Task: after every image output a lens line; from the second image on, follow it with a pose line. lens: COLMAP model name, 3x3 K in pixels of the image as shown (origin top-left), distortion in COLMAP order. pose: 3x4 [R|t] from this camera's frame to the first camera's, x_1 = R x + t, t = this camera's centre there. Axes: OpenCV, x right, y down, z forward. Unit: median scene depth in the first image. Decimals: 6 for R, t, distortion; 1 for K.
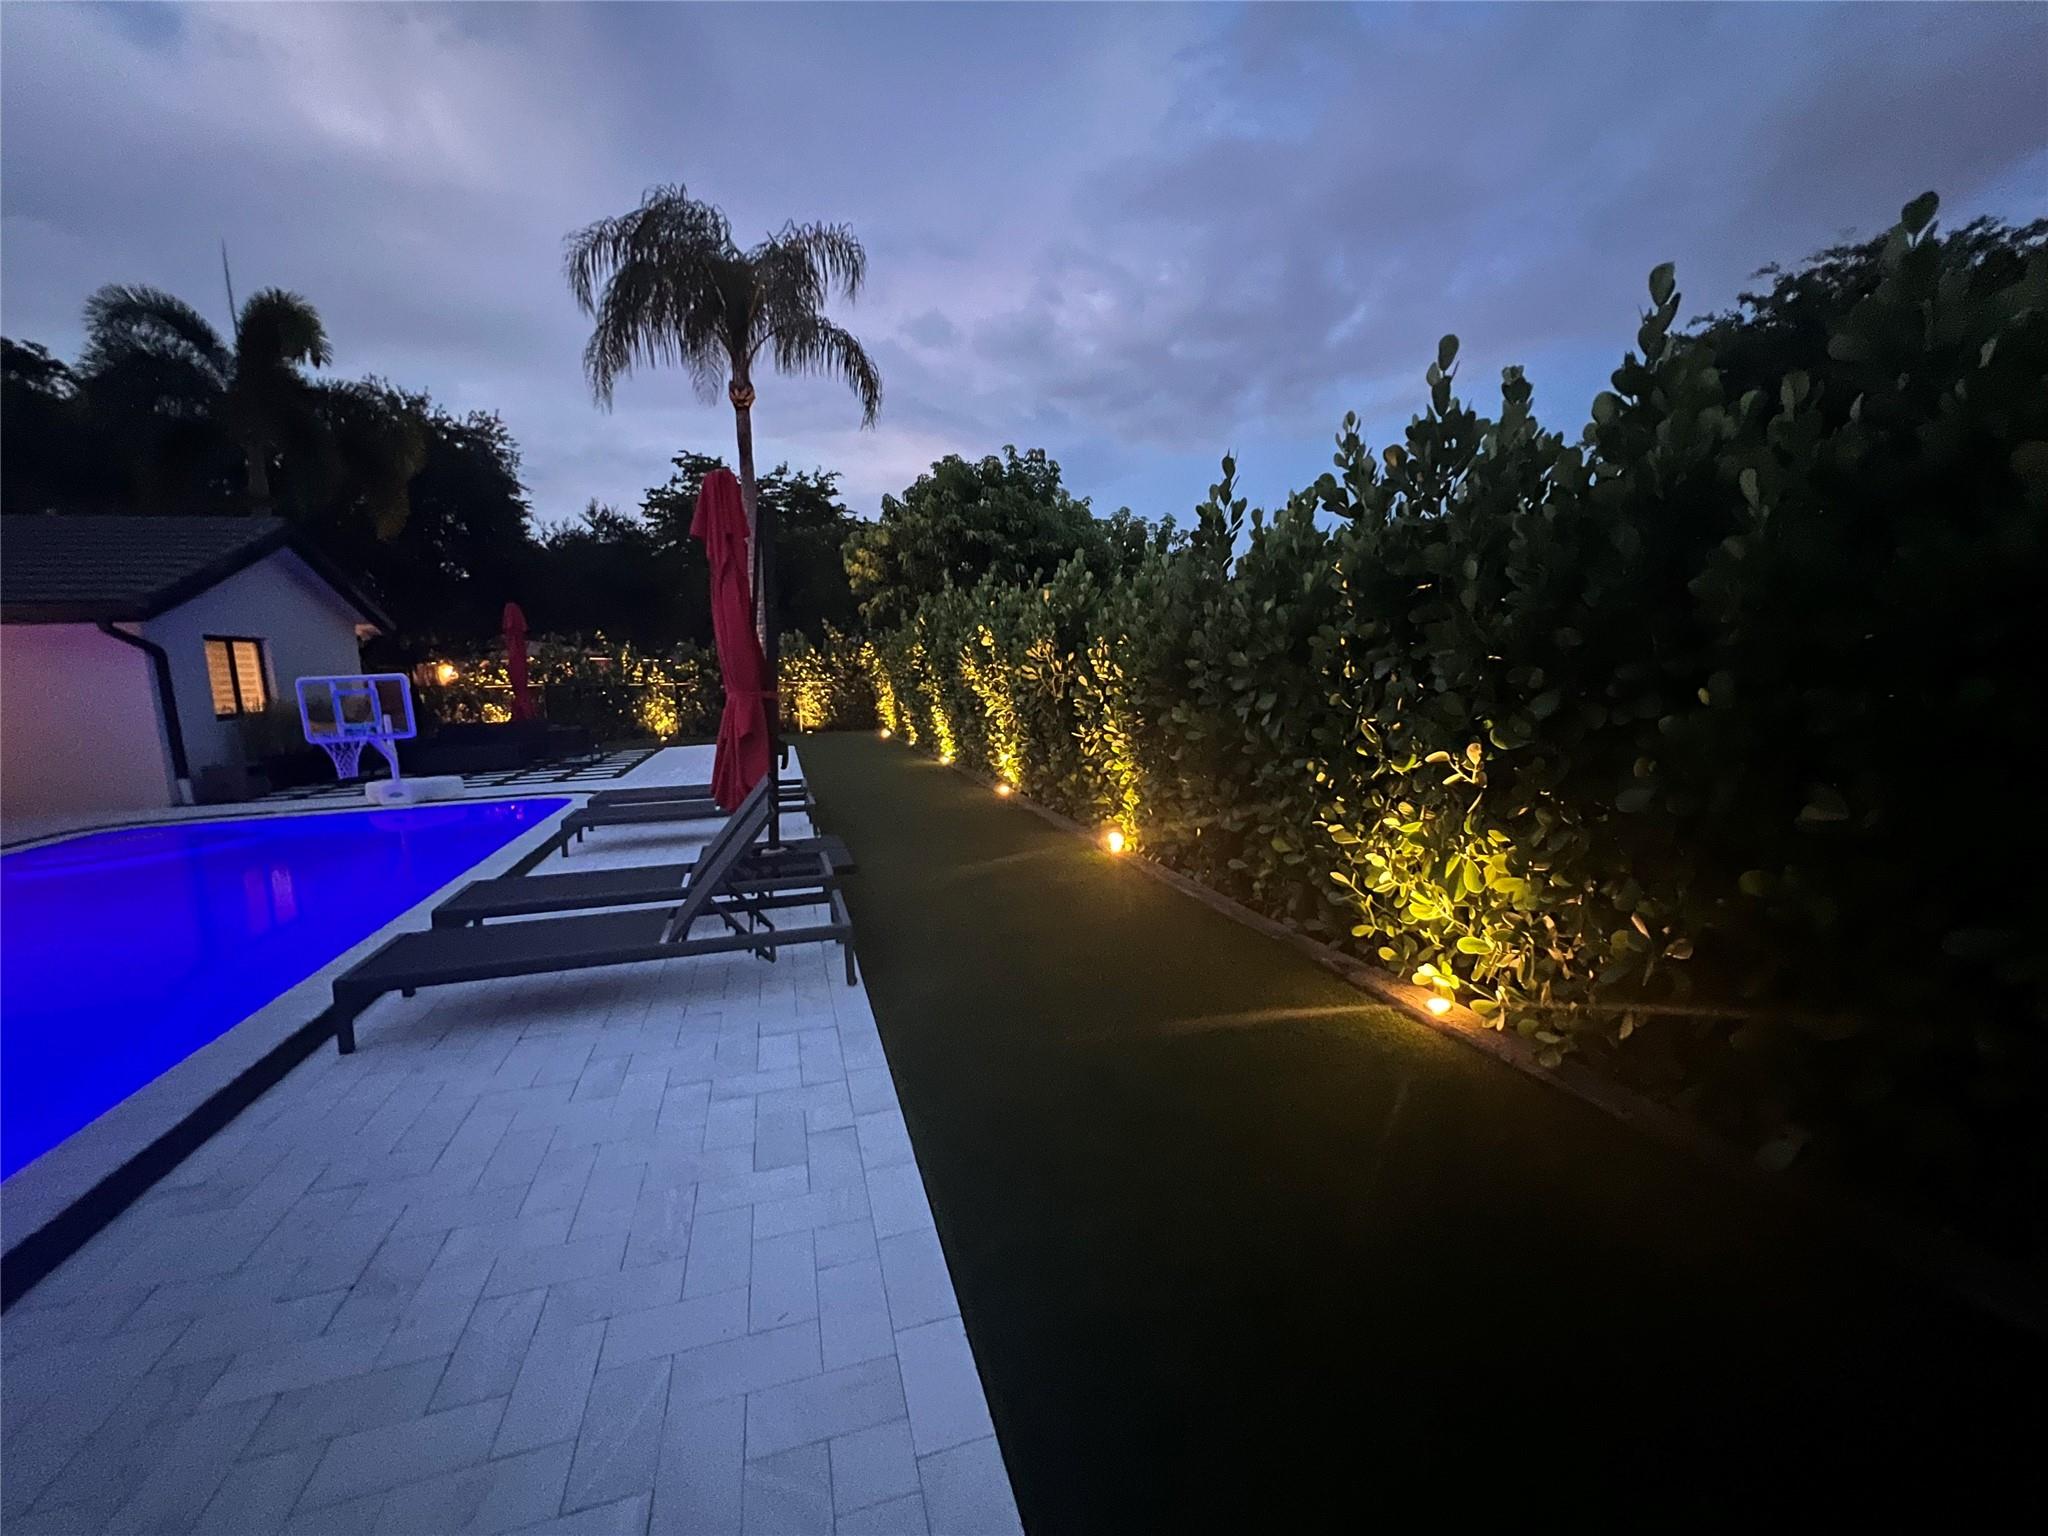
lens RADIAL K [[822.8, 0, 1026.8], [0, 822.8, 771.8], [0, 0, 1]] dist [-0.004077, 0.000928]
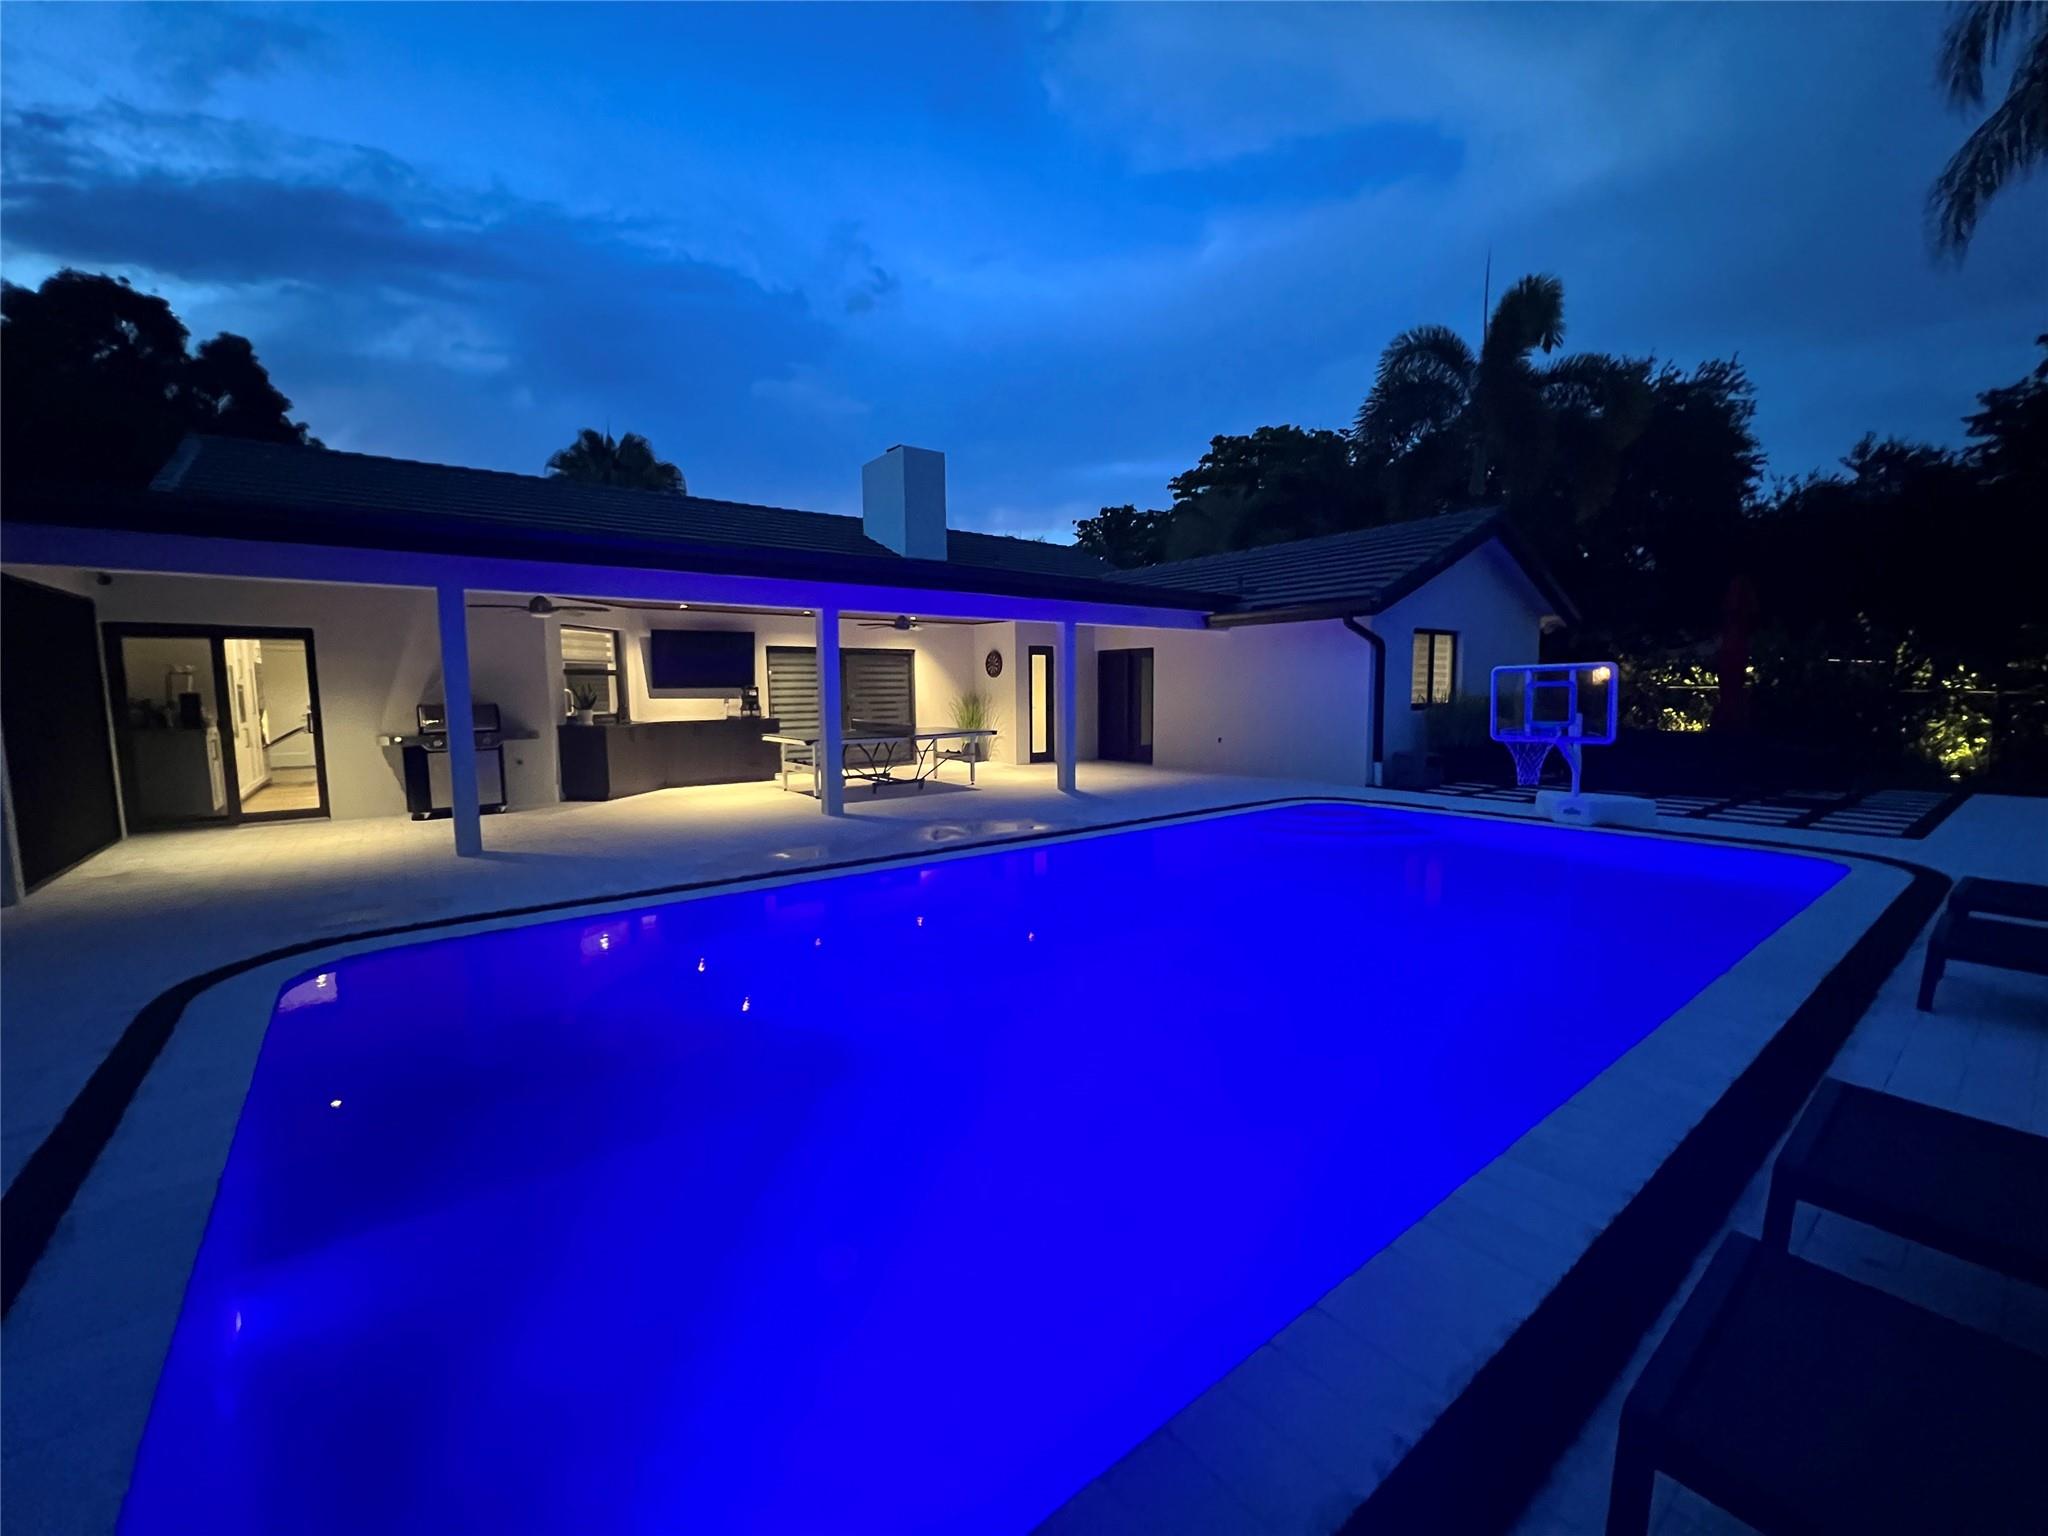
lens RADIAL K [[822.8, 0, 1025.5], [0, 822.8, 769.1], [0, 0, 1]] dist [-0.004077, 0.000928]
pose [[0.354826, 0.120506, -0.927134, -0.141689], [-0.128127, 0.988570, 0.079456, -0.006010], [0.926111, 0.090598, 0.366210, 0.131578]]
